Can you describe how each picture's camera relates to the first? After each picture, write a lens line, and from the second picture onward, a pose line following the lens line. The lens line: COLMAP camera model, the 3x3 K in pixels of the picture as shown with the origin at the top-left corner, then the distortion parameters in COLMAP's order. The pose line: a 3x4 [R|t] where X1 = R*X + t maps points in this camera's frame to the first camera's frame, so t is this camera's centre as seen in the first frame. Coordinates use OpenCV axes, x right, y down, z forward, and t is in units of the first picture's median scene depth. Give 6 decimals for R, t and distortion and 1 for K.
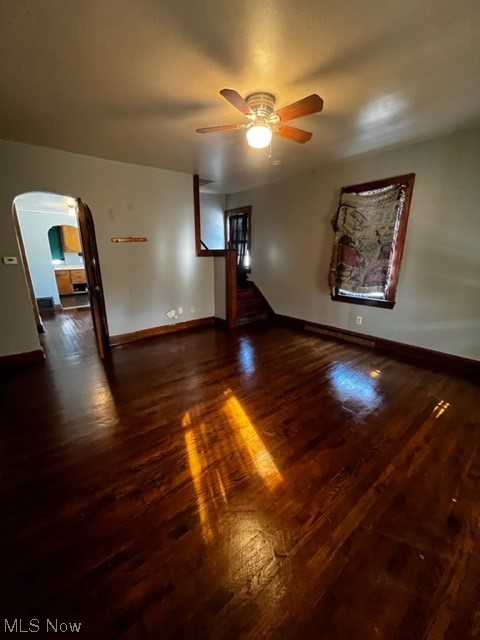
lens RADIAL K [[260.5, 0, 240.8], [0, 260.5, 320.8], [0, 0, 1]] dist [-0.001804, -0.000236]
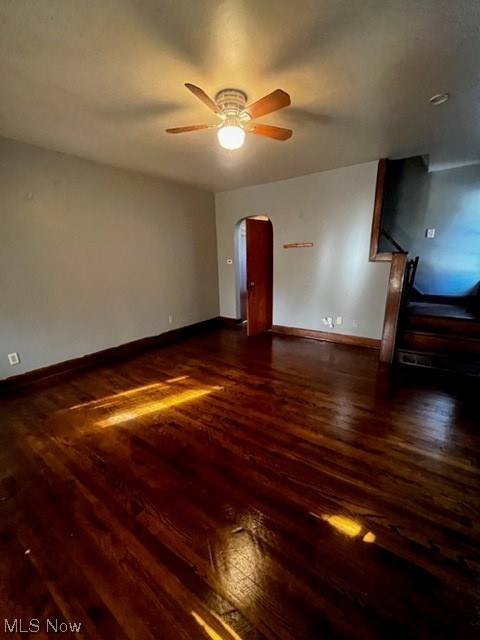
lens RADIAL K [[260.5, 0, 240.8], [0, 260.5, 320.8], [0, 0, 1]] dist [-0.001804, -0.000236]
pose [[0.265277, 0.233260, -0.935531, 1.130277], [-0.234056, 0.956850, 0.172208, -0.247586], [0.935332, 0.173283, 0.308427, 0.872135]]
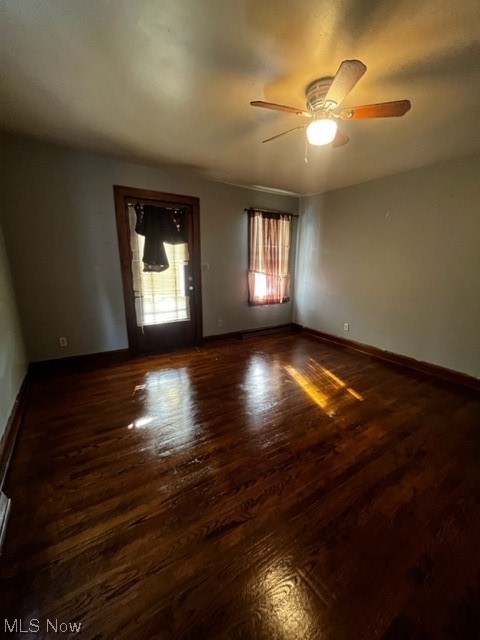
lens RADIAL K [[256.4, 0, 240.0], [0, 256.4, 320.0], [0, 0, 1]] dist [0.000116, -0.000004]
pose [[-0.992368, -0.036354, 0.117834, 0.217946], [0.022165, 0.887407, 0.460453, -0.561914], [-0.121306, 0.459551, -0.879828, 2.087052]]
